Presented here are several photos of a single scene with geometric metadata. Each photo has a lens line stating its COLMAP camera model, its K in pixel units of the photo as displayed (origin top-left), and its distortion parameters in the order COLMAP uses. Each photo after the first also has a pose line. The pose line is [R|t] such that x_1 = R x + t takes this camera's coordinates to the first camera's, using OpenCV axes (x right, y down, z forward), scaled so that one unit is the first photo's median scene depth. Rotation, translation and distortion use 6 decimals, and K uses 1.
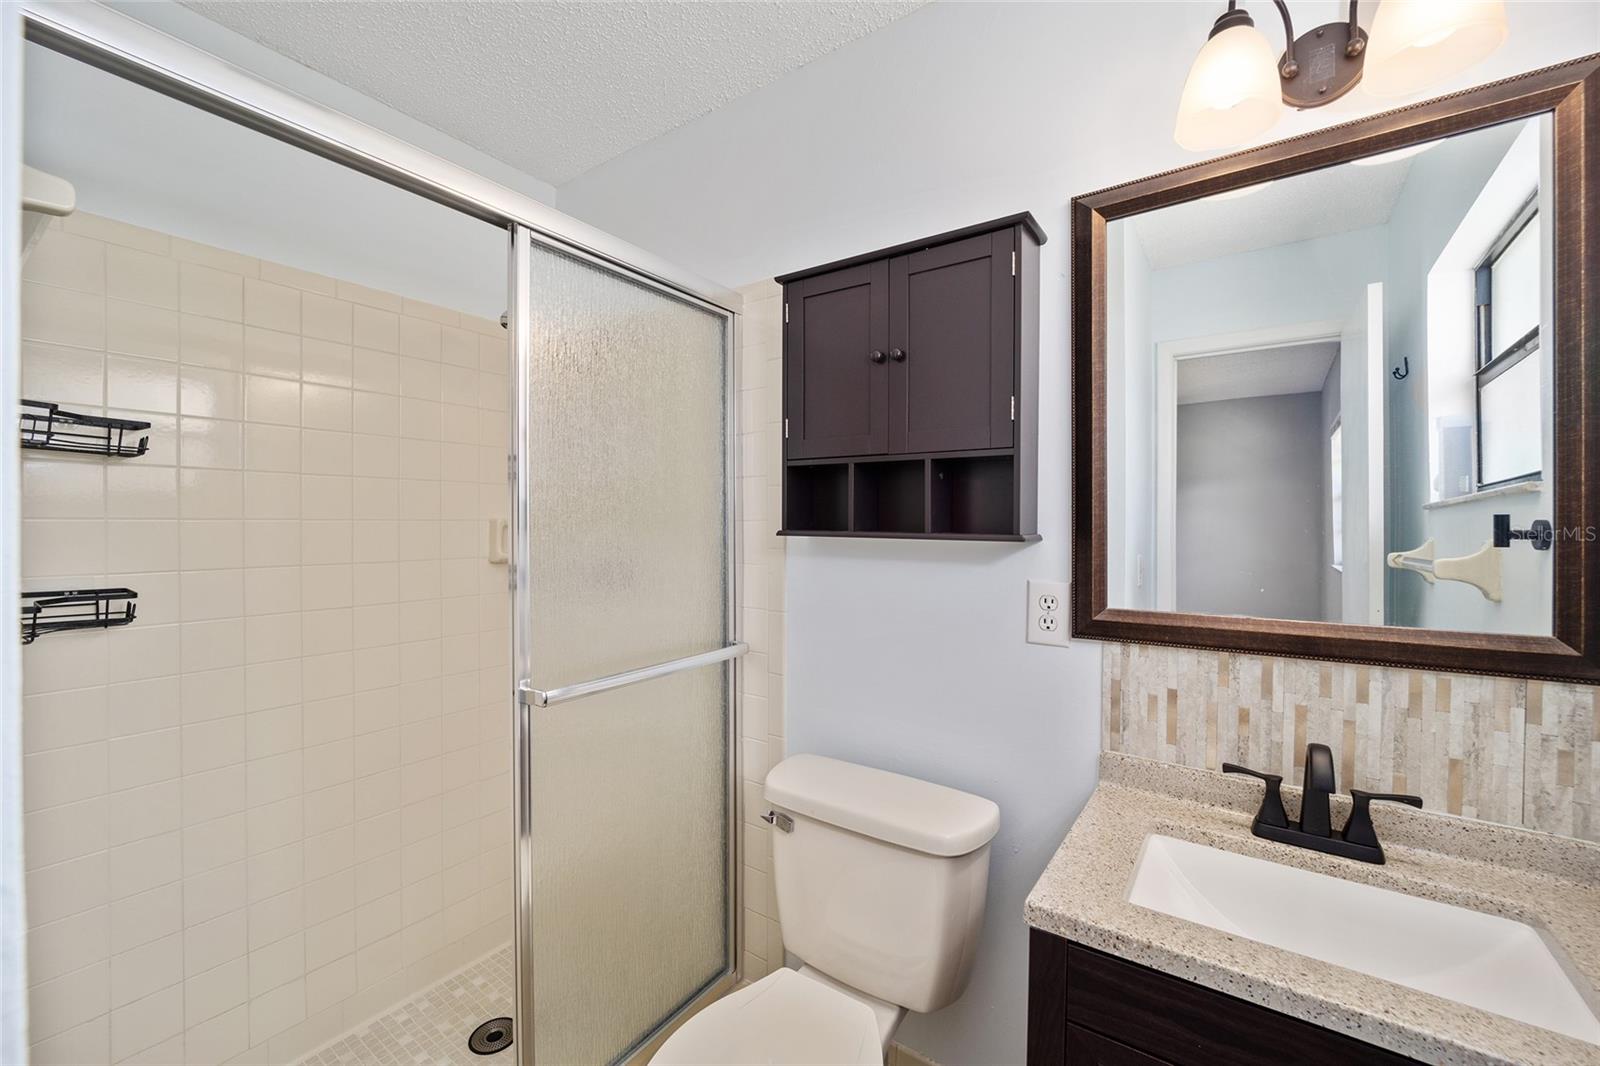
lens RADIAL K [[648.8, 0, 800.0], [0, 648.8, 531.2], [0, 0, 1]] dist [-0.001469, -0.000340]
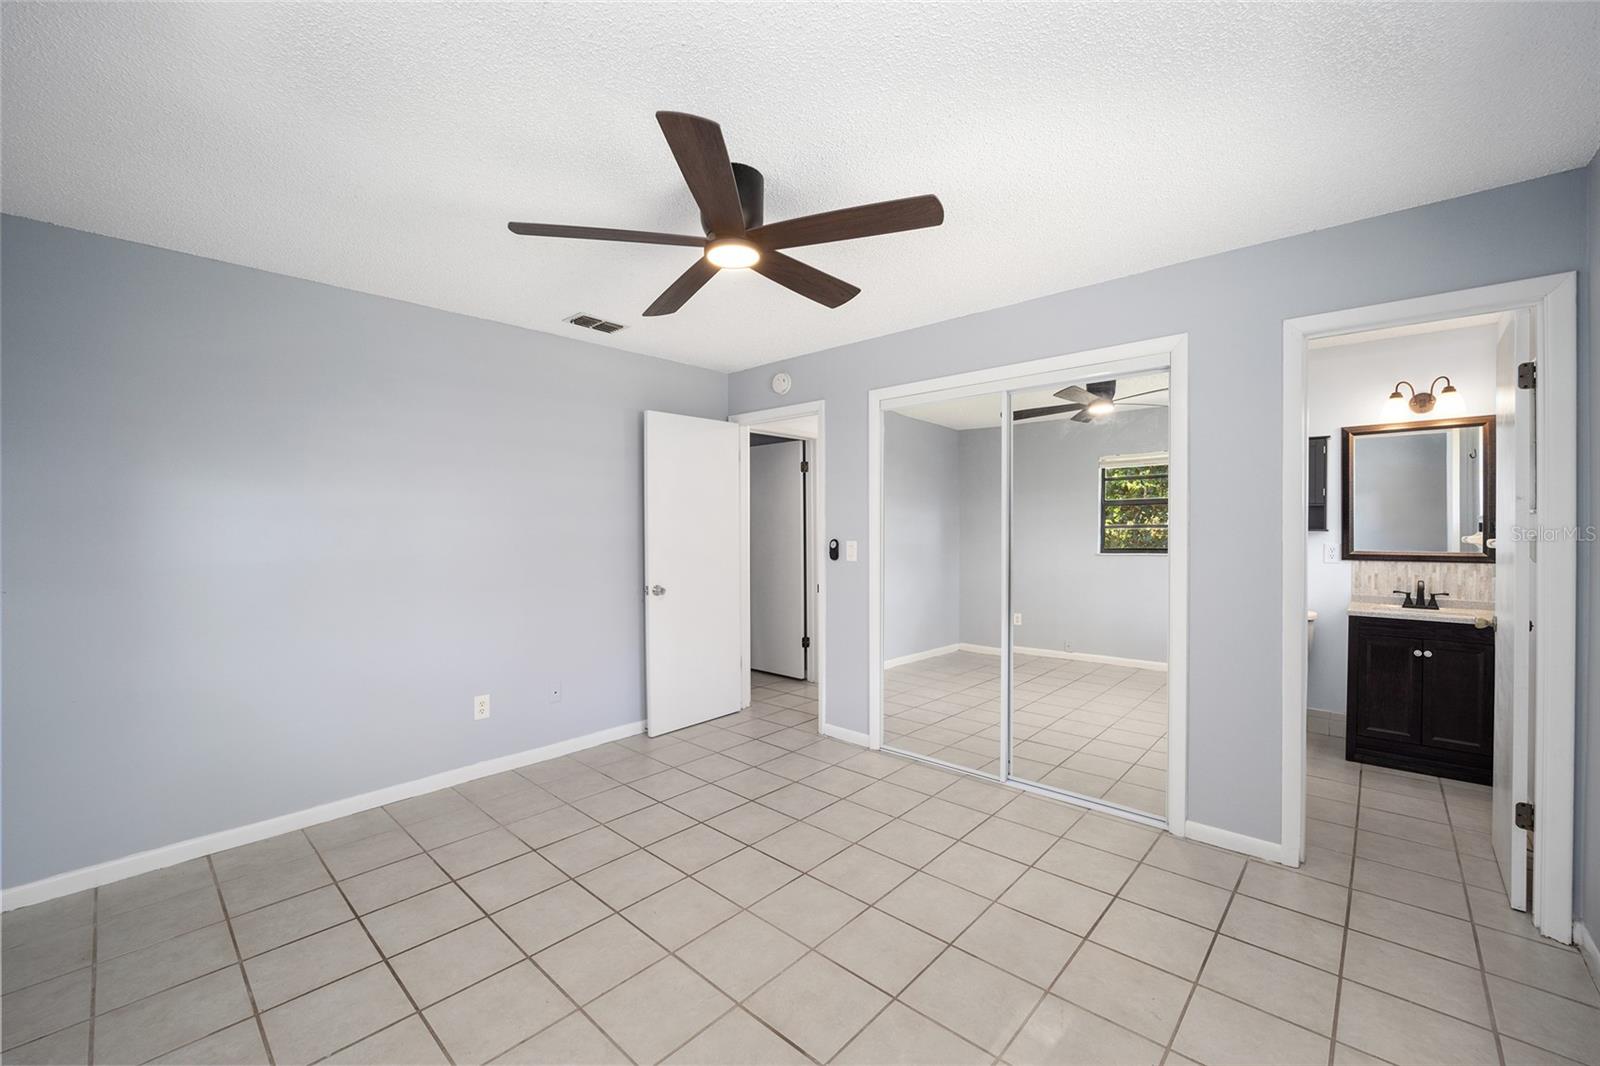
lens RADIAL K [[648.8, 0, 800.2], [0, 648.8, 534.5], [0, 0, 1]] dist [-0.001469, -0.000340]
pose [[0.991333, -0.004568, -0.131292, -2.262841], [0.005336, 0.999971, 0.005496, 0.000770], [0.131263, -0.006148, 0.991329, -3.173543]]
